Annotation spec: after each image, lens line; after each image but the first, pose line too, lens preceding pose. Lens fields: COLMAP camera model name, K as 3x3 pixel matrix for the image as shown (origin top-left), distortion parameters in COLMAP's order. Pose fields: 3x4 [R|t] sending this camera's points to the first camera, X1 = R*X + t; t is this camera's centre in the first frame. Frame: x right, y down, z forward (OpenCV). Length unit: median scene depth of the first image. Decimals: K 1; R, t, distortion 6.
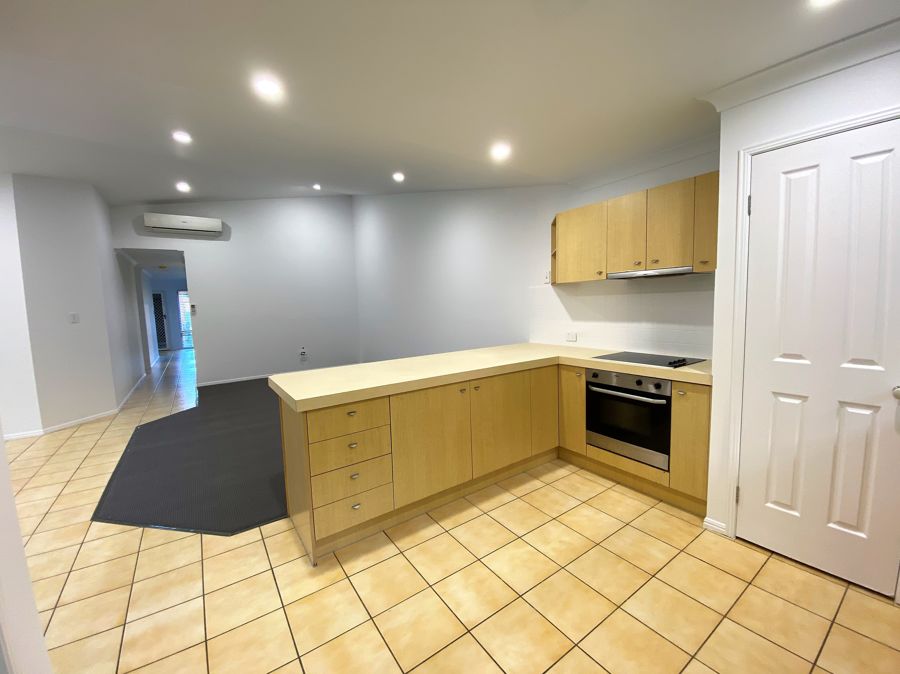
lens RADIAL K [[364.0, 0, 449.6], [0, 364.0, 338.4], [0, 0, 1]] dist [0.016357, -0.018578]
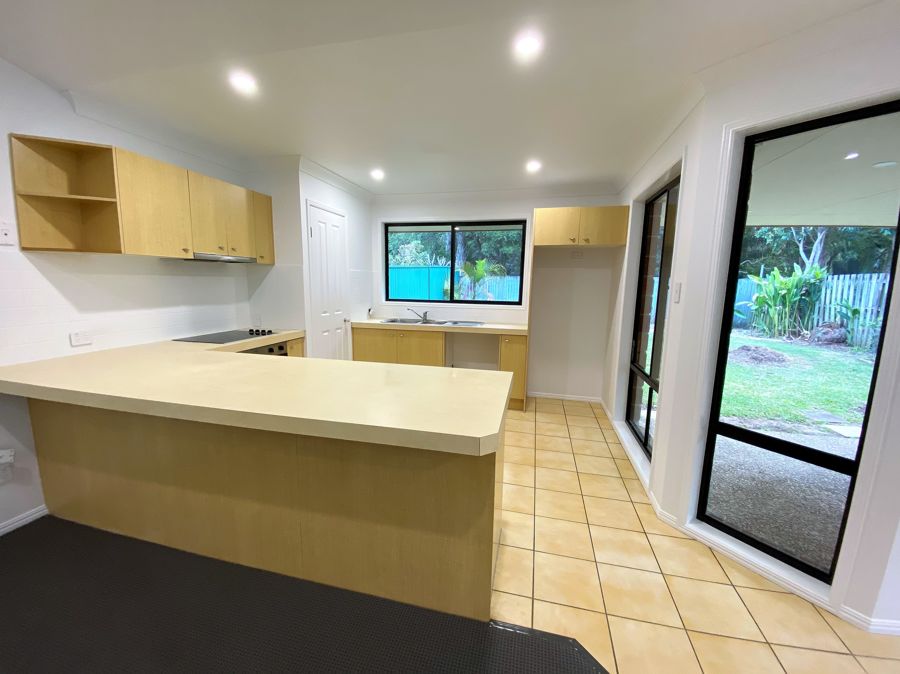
lens RADIAL K [[364.0, 0, 449.6], [0, 364.0, 338.4], [0, 0, 1]] dist [0.016357, -0.018578]
pose [[-0.665877, -0.096340, 0.739815, -0.825937], [0.073941, 0.978223, 0.193938, -0.117835], [-0.742388, 0.183841, -0.644253, 1.389530]]
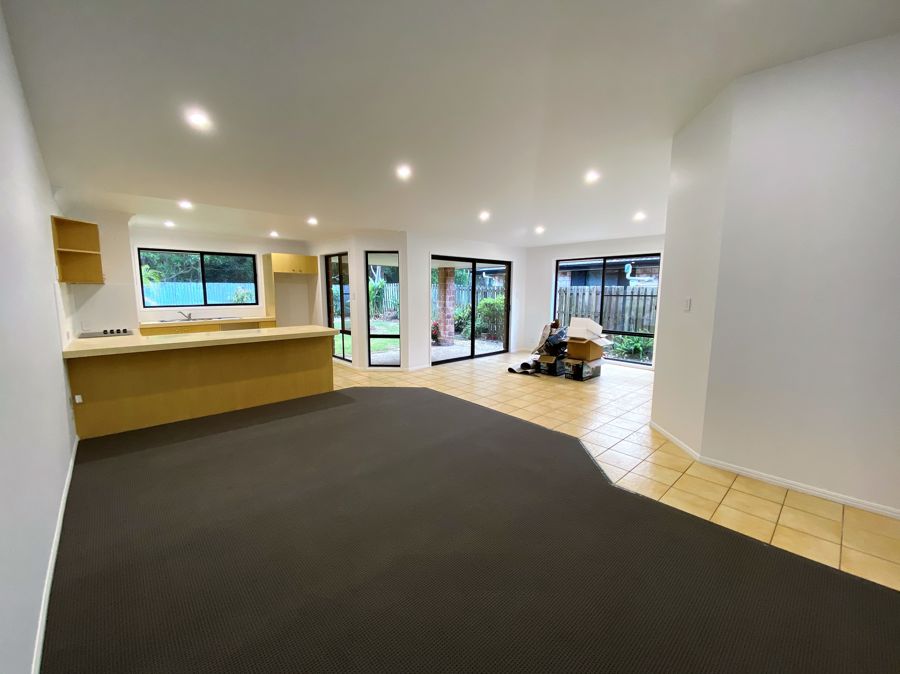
lens RADIAL K [[364.0, 0, 449.6], [0, 364.0, 338.4], [0, 0, 1]] dist [0.016357, -0.018578]
pose [[-0.990883, 0.042831, -0.127734, -0.878322], [0.012358, 0.973017, 0.230401, -0.320010], [0.134156, 0.226722, -0.964676, 3.181184]]
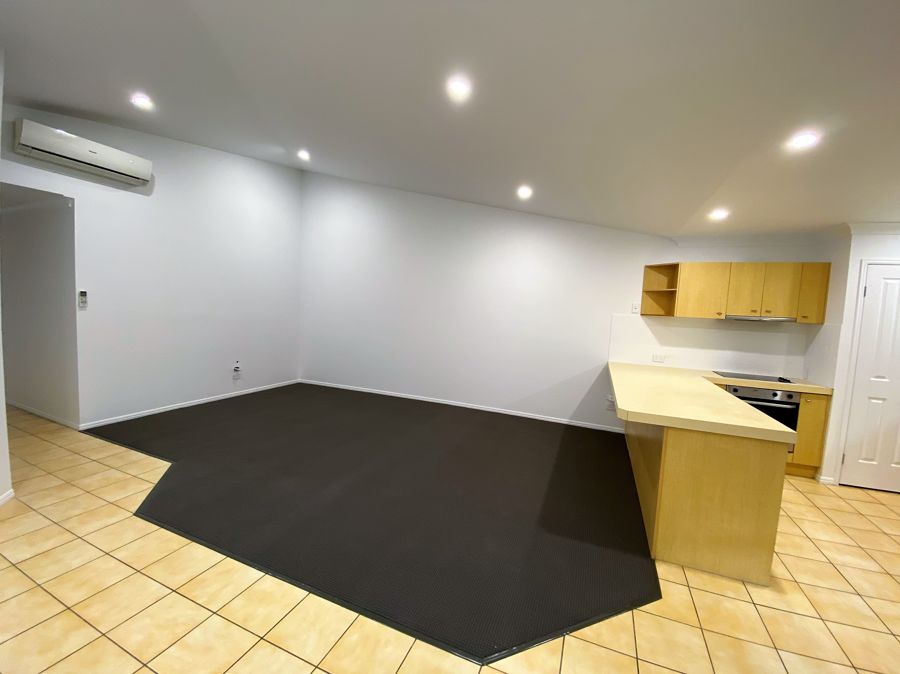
lens RADIAL K [[364.0, 0, 449.6], [0, 364.0, 338.4], [0, 0, 1]] dist [0.016357, -0.018578]
pose [[0.837321, 0.028900, 0.545947, -1.424130], [-0.021967, 0.999574, -0.019223, -0.048984], [-0.546269, 0.004103, 0.837599, 0.506295]]
